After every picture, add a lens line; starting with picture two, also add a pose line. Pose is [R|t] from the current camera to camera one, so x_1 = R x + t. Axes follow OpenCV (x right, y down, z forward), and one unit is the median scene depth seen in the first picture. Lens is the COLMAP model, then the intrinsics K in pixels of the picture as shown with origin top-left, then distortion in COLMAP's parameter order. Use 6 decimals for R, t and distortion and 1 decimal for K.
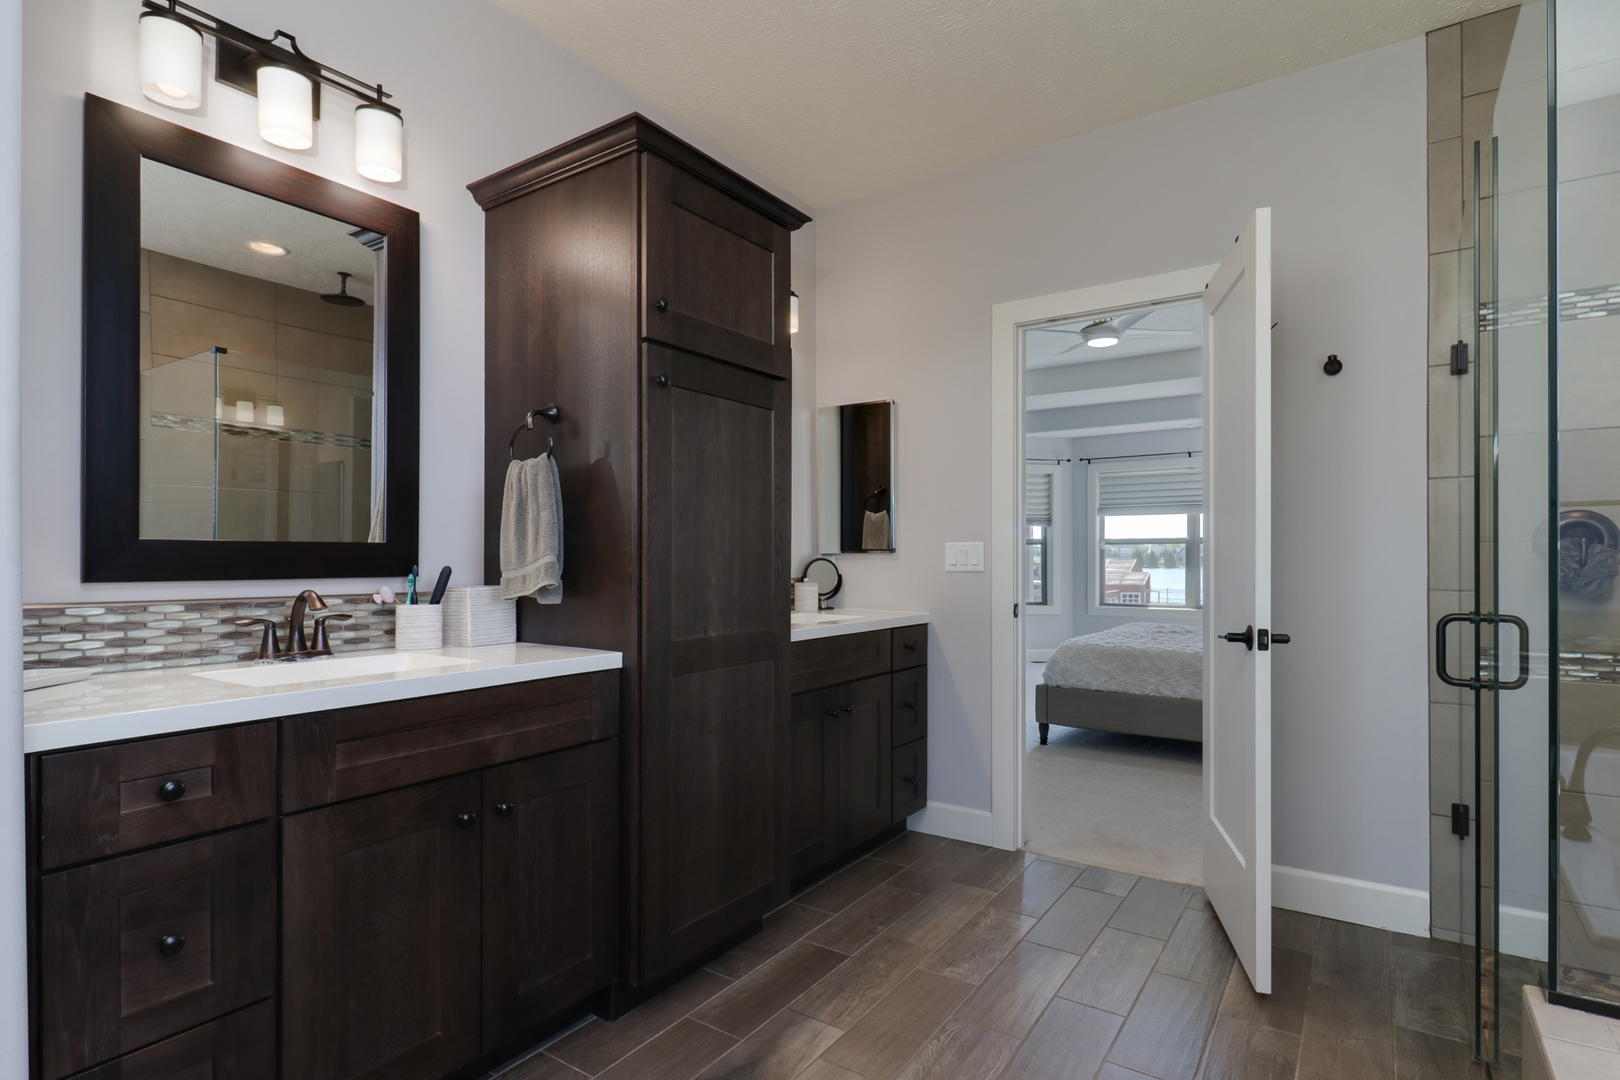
lens RADIAL K [[822.1, 0, 808.4], [0, 822.1, 557.7], [0, 0, 1]] dist [0.002733, -0.000479]
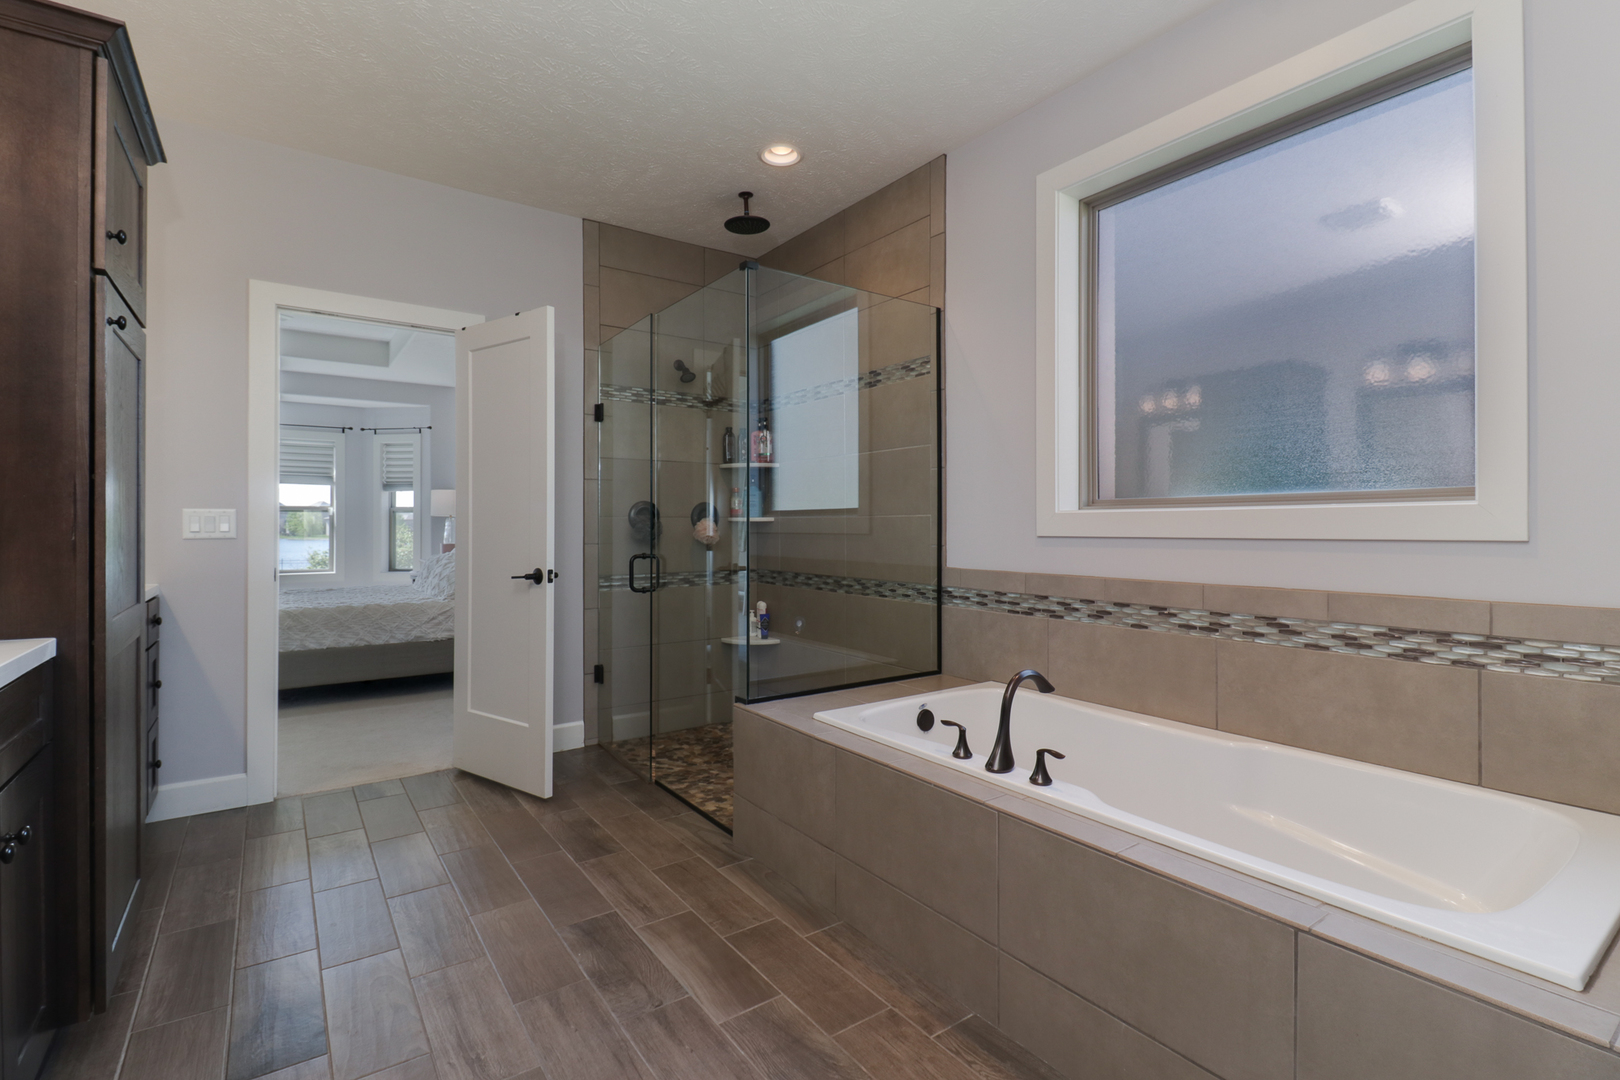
lens RADIAL K [[756.0, 0, 812.3], [0, 756.0, 527.8], [0, 0, 1]] dist [0.007358, -0.000244]
pose [[0.343470, -0.001975, 0.939162, -0.556798], [-0.001244, 0.999996, 0.002557, 0.000661], [-0.939163, -0.002047, 0.343466, 0.013280]]
